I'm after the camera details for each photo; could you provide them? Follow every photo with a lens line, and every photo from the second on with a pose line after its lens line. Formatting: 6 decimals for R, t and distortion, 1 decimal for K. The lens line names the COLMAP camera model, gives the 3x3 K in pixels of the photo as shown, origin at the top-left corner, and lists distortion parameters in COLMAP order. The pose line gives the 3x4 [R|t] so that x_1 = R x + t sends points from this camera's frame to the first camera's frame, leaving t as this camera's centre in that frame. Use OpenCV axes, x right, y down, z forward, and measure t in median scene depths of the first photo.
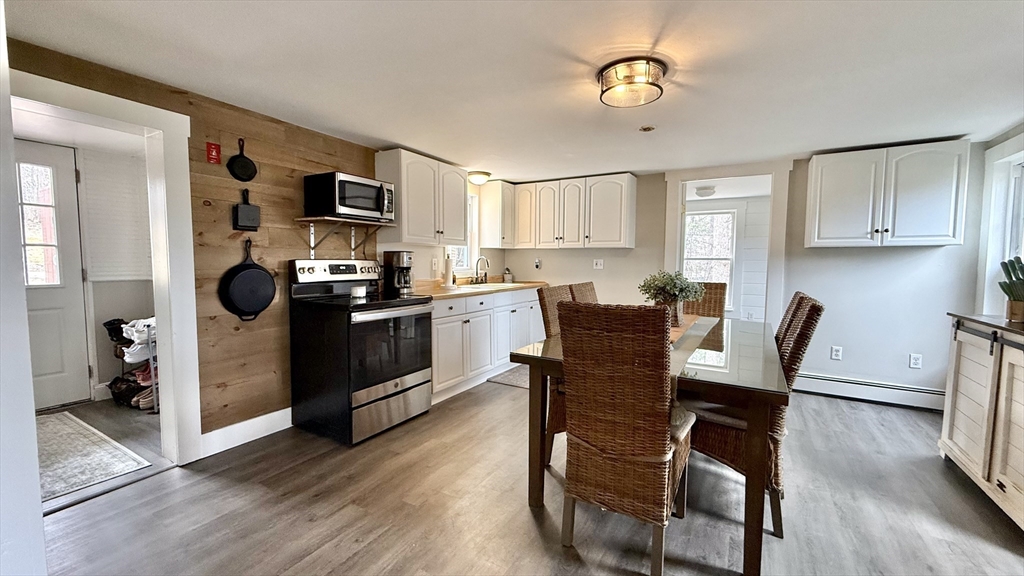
lens RADIAL K [[406.3, 0, 509.5], [0, 406.3, 289.4], [0, 0, 1]] dist [-0.001883, -0.000191]
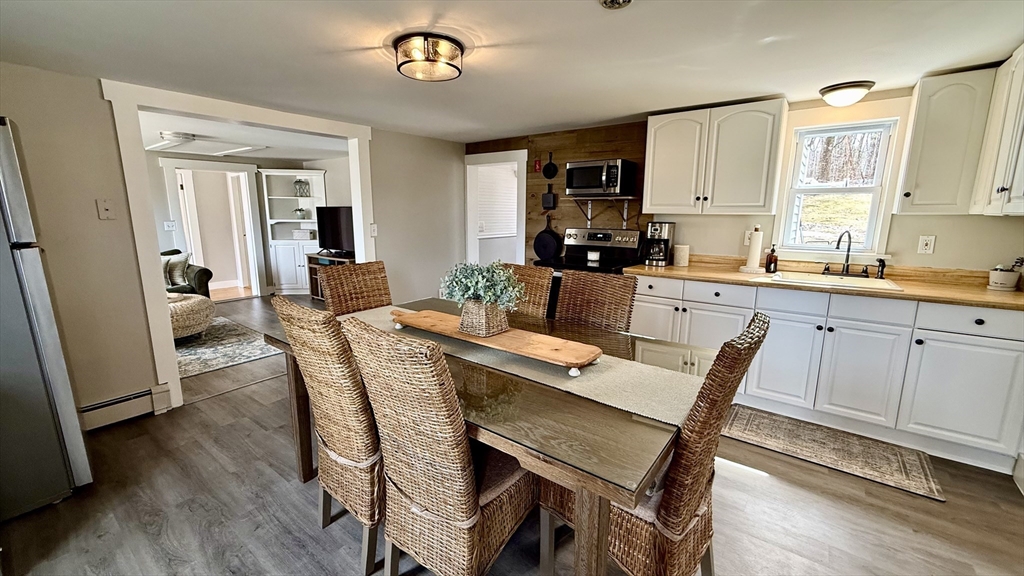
lens RADIAL K [[406.3, 0, 510.3], [0, 406.3, 284.1], [0, 0, 1]] dist [-0.001883, -0.000191]
pose [[-0.111086, 0.167617, -0.979574, 0.889406], [-0.073890, 0.981553, 0.176335, -0.111190], [0.991060, 0.091969, -0.096651, 0.901693]]
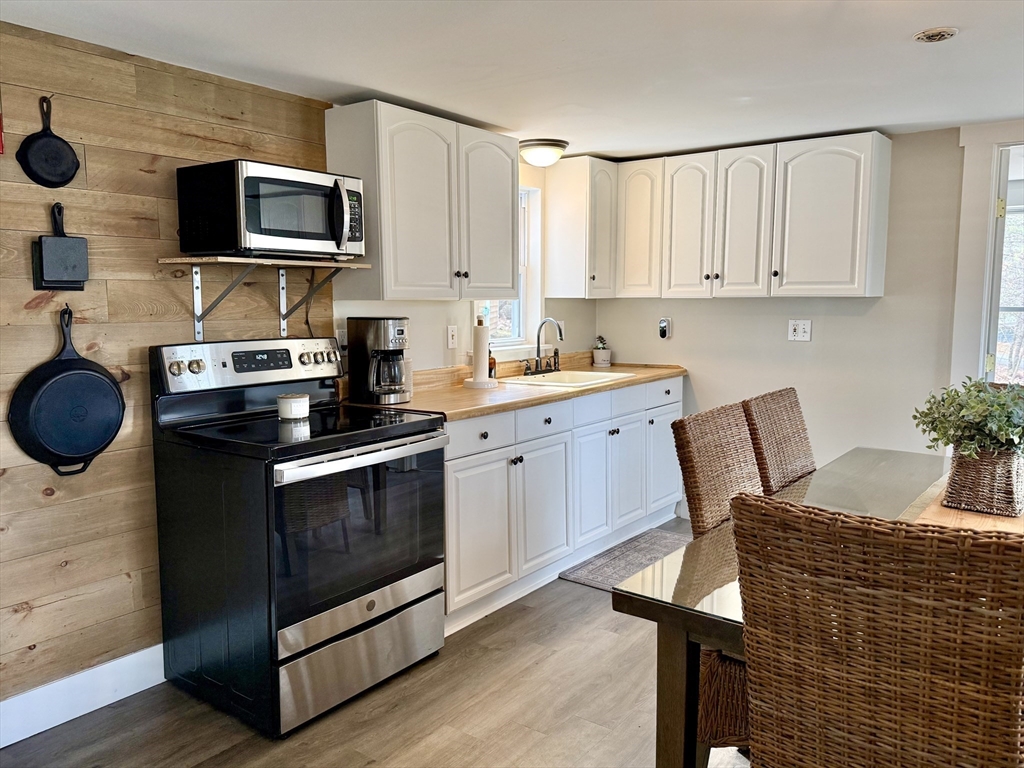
lens RADIAL K [[780.2, 0, 516.6], [0, 780.2, 388.8], [0, 0, 1]] dist [0.064853, -0.084737]
pose [[0.994033, 0.003405, -0.109029, -0.006721], [0.001848, 0.998844, 0.048040, -0.062824], [0.109066, -0.047955, 0.992877, 0.106815]]
